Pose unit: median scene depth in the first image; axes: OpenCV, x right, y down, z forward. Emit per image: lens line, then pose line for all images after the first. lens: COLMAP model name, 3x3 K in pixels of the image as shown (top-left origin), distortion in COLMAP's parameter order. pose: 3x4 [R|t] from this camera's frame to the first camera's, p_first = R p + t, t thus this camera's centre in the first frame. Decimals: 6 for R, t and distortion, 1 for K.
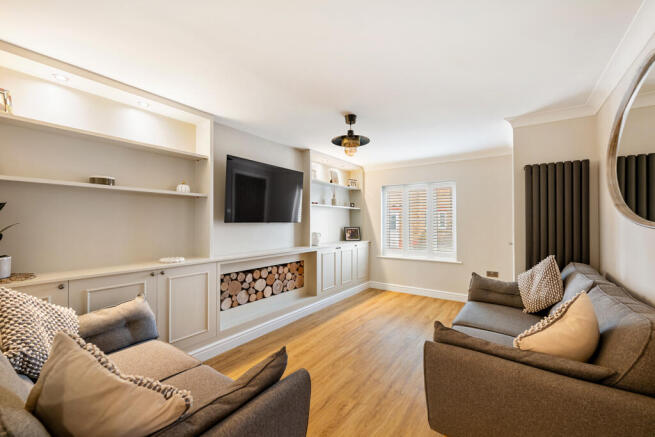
lens RADIAL K [[276.0, 0, 327.5], [0, 276.0, 218.5], [0, 0, 1]] dist [0.000472, 0.000028]
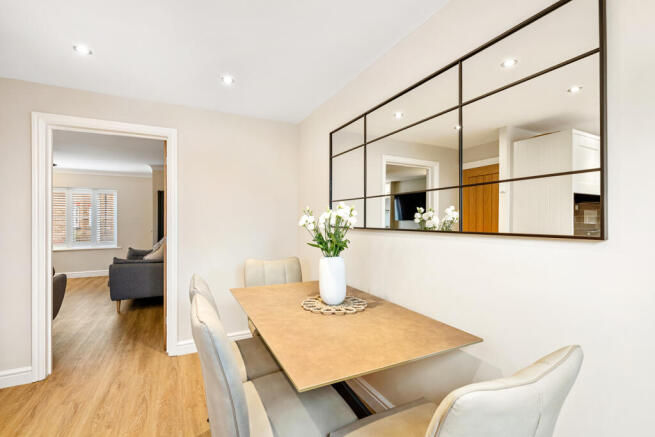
lens RADIAL K [[289.6, 0, 327.5], [0, 289.6, 218.5], [0, 0, 1]] dist [0.000160, 0.000090]
pose [[0.466348, -0.001545, 0.884600, -0.359453], [-0.008679, 0.999942, 0.006321, -0.007849], [-0.884559, -0.010625, 0.466307, -0.679685]]
